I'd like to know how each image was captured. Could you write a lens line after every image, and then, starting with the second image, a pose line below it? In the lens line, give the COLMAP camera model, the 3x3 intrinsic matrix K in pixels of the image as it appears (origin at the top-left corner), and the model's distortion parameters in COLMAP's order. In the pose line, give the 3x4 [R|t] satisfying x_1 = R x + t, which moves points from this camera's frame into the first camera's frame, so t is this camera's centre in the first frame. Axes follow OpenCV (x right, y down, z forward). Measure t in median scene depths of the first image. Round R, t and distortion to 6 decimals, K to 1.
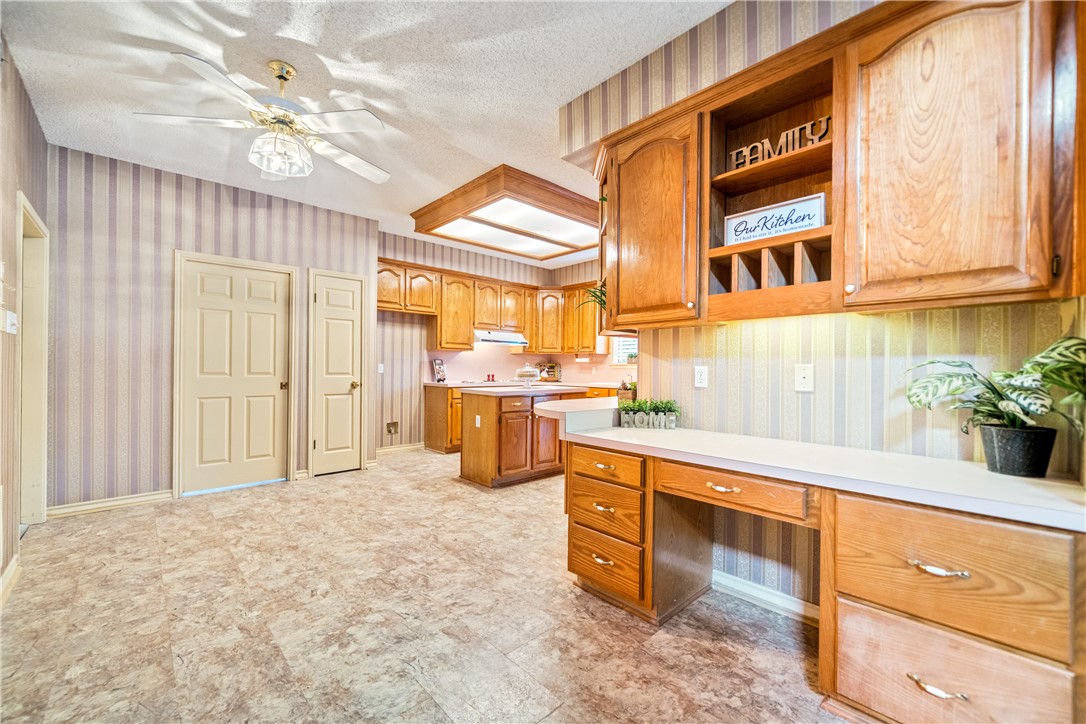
lens RADIAL K [[435.0, 0, 542.9], [0, 435.0, 370.1], [0, 0, 1]] dist [0.001094, 0.000014]
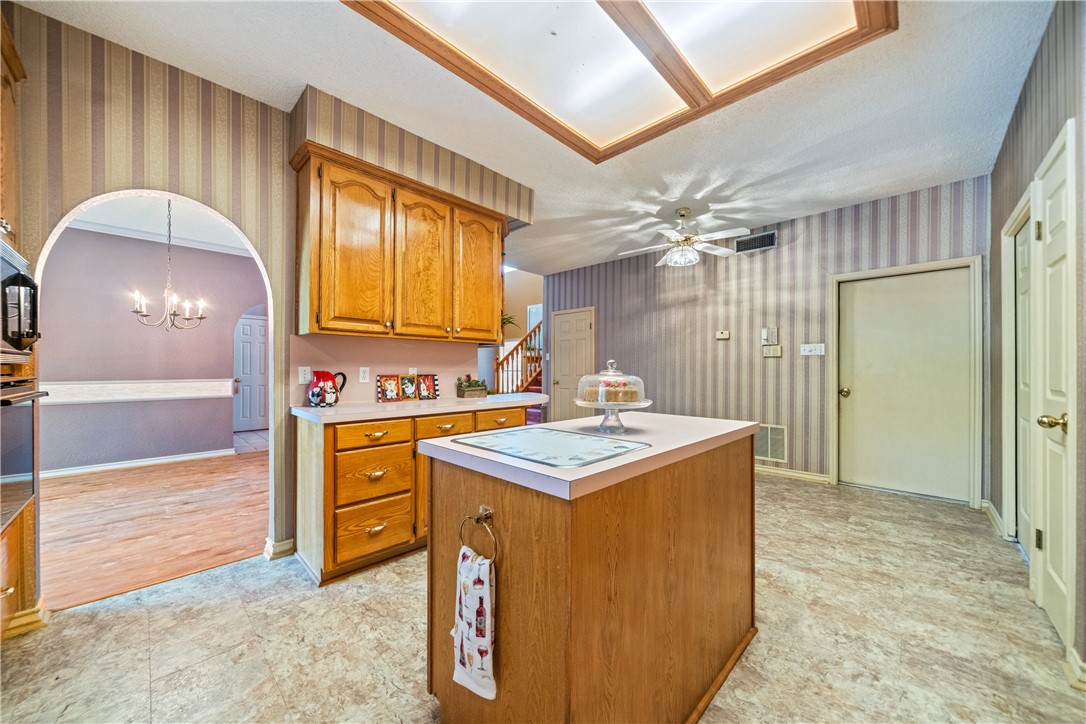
lens RADIAL K [[388.0, 0, 537.2], [0, 388.0, 366.1], [0, 0, 1]] dist [-0.001706, -0.000374]
pose [[-0.999257, -0.010413, -0.037116, 0.051509], [-0.010497, 0.999943, 0.002086, -0.016301], [0.037092, 0.002474, -0.999309, 1.775723]]
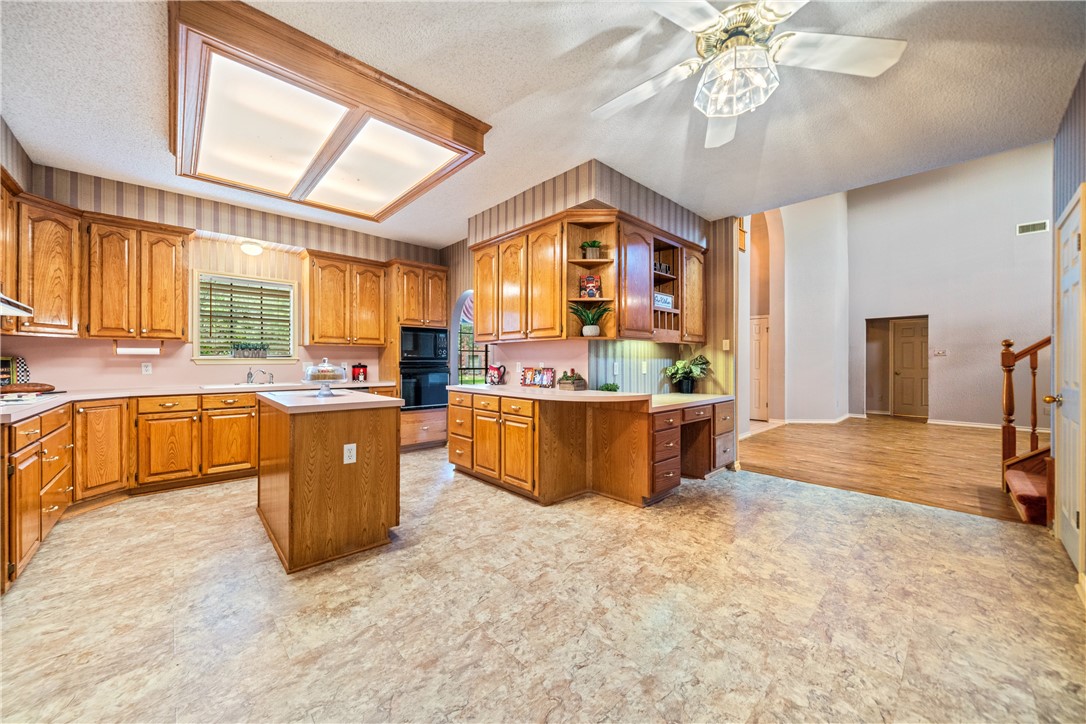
lens RADIAL K [[394.1, 0, 537.4], [0, 394.1, 361.5], [0, 0, 1]] dist [-0.001819, -0.000112]
pose [[0.009320, -0.005712, 0.999940, -0.860006], [0.005512, 0.999969, 0.005661, -0.017369], [-0.999941, 0.005458, 0.009351, 0.897363]]
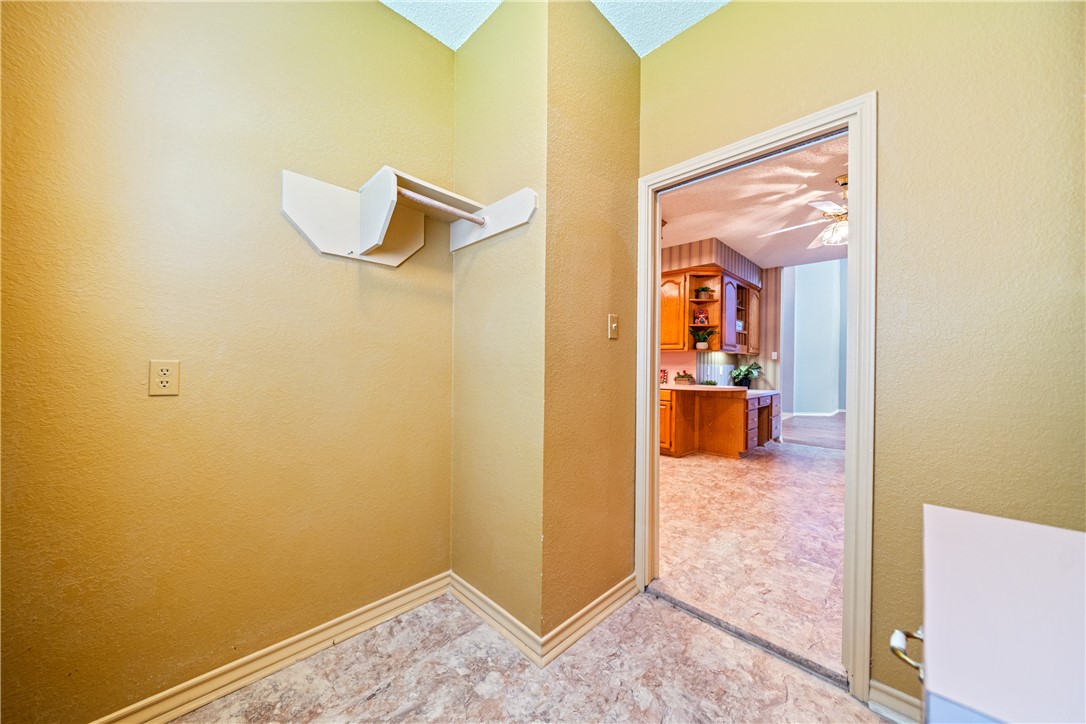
lens RADIAL K [[374.8, 0, 544.3], [0, 374.8, 368.0], [0, 0, 1]] dist [0.000542, 0.000003]
pose [[-0.034845, -0.012366, 0.999316, -1.285054], [-0.007512, 0.999898, 0.012111, -0.015670], [-0.999364, -0.007085, -0.034935, 1.423920]]
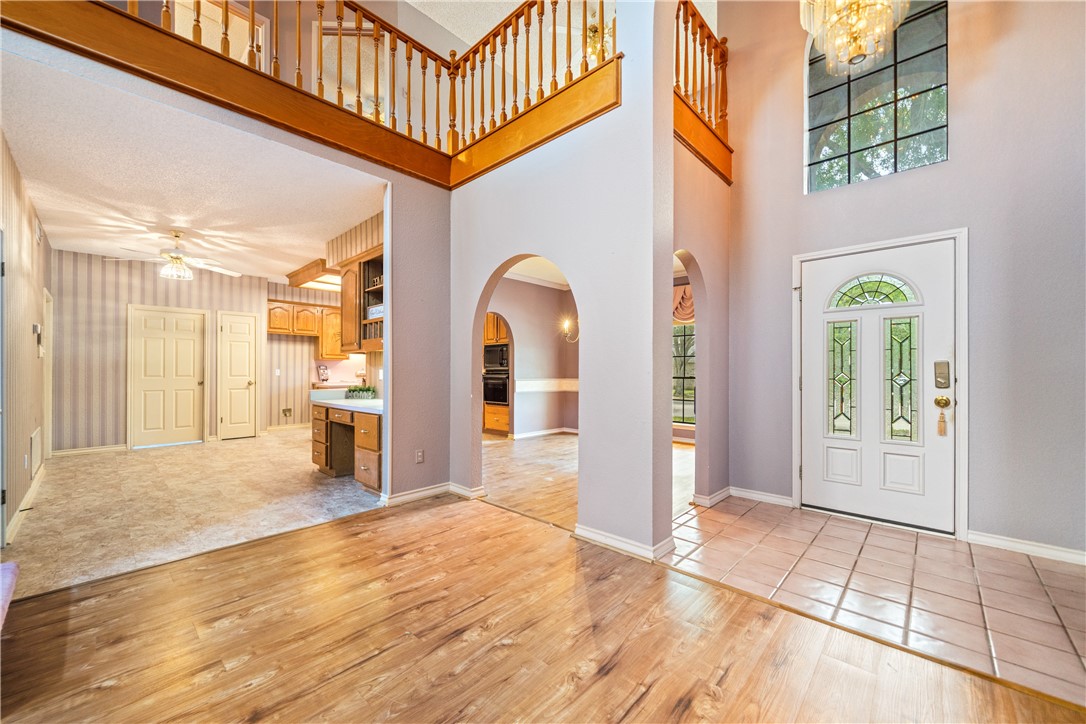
lens RADIAL K [[414.3, 0, 541.8], [0, 414.3, 370.7], [0, 0, 1]] dist [-0.000735, -0.000093]
pose [[0.997837, -0.008293, 0.065213, 0.706324], [0.008663, 0.999948, -0.005396, 0.009643], [-0.065165, 0.005950, 0.997857, -0.767274]]
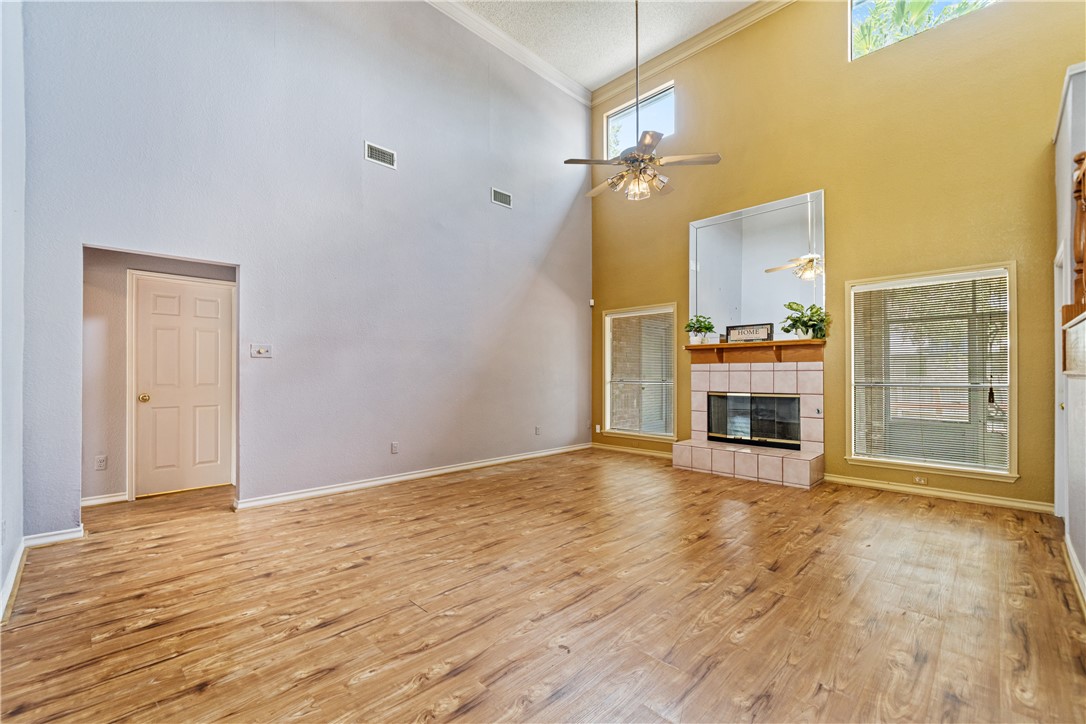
lens RADIAL K [[459.6, 0, 545.2], [0, 459.6, 371.9], [0, 0, 1]] dist [0.000739, 0.000257]
pose [[-0.999303, -0.009965, -0.035989, 0.621953], [-0.009958, 0.999950, -0.000363, 0.004087], [0.035990, -0.000005, -0.999352, -0.084270]]
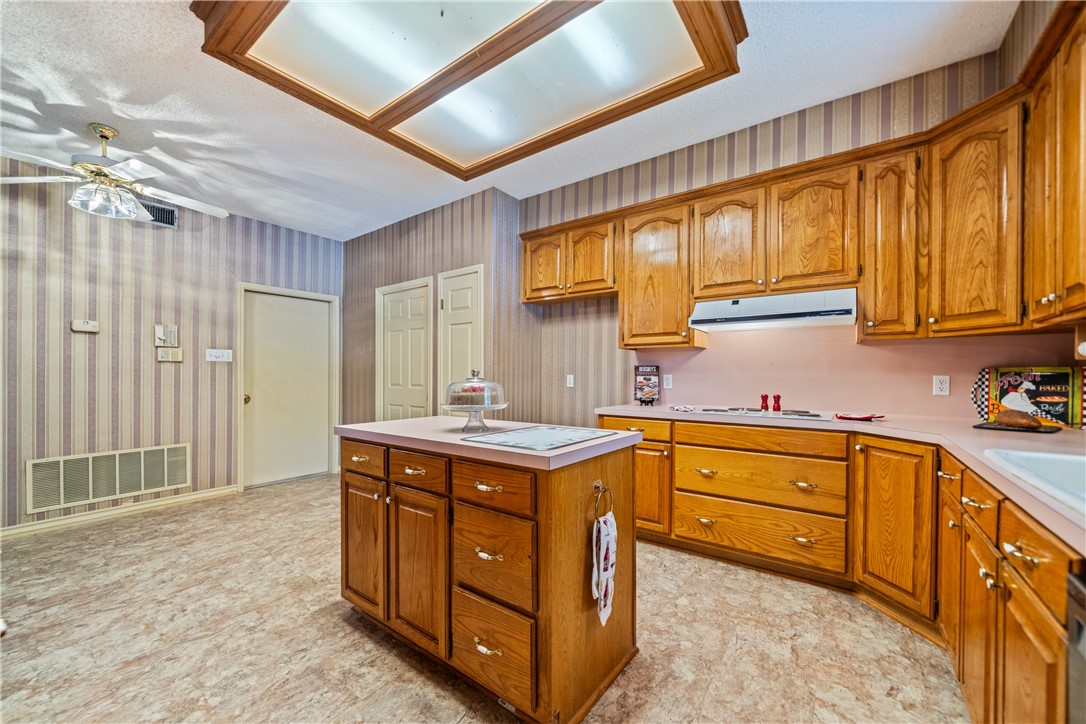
lens RADIAL K [[421.2, 0, 544.8], [0, 421.2, 376.4], [0, 0, 1]] dist [-0.000142, -0.000220]
pose [[0.179228, -0.006344, -0.983787, 0.501199], [-0.004606, 0.999963, -0.007288, -0.009400], [0.983797, 0.005838, 0.179192, 1.335853]]
